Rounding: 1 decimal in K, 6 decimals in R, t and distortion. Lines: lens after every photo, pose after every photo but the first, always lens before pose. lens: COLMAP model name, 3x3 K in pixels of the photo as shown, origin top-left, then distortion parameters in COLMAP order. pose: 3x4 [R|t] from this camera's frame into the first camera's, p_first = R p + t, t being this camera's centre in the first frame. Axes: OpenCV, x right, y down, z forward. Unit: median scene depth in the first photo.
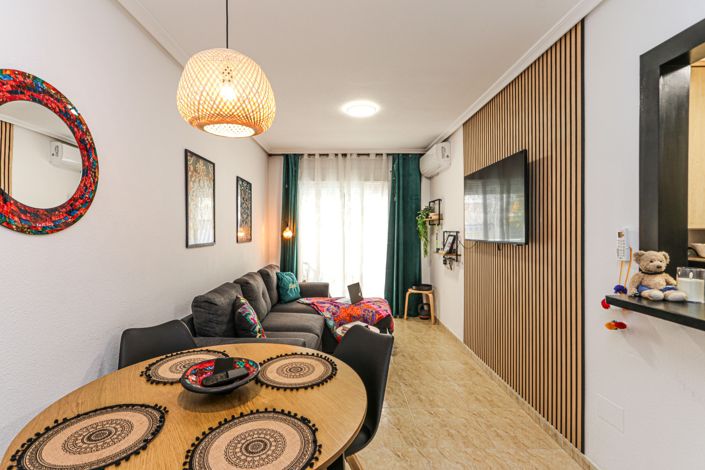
lens RADIAL K [[337.5, 0, 350.0], [0, 337.5, 225.5], [0, 0, 1]] dist [0.000672, -0.000045]
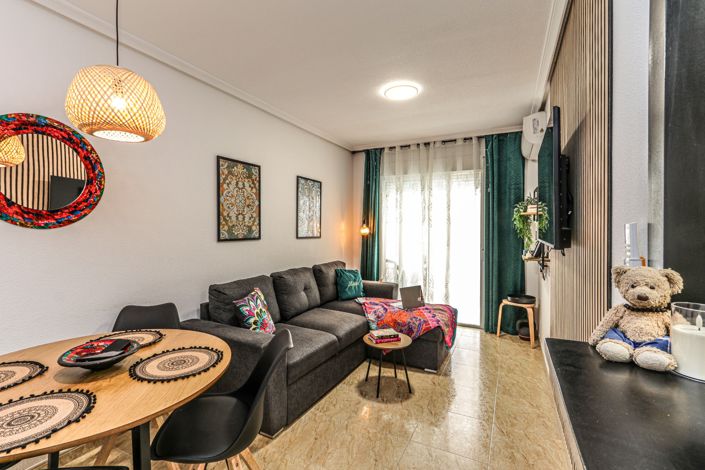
lens RADIAL K [[339.7, 0, 352.2], [0, 339.7, 221.6], [0, 0, 1]] dist [0.002150, 0.000701]
pose [[0.880141, -0.005433, -0.474681, 0.391618], [0.003848, 0.999983, -0.004310, 0.003745], [0.474696, 0.001966, 0.880147, 0.170183]]
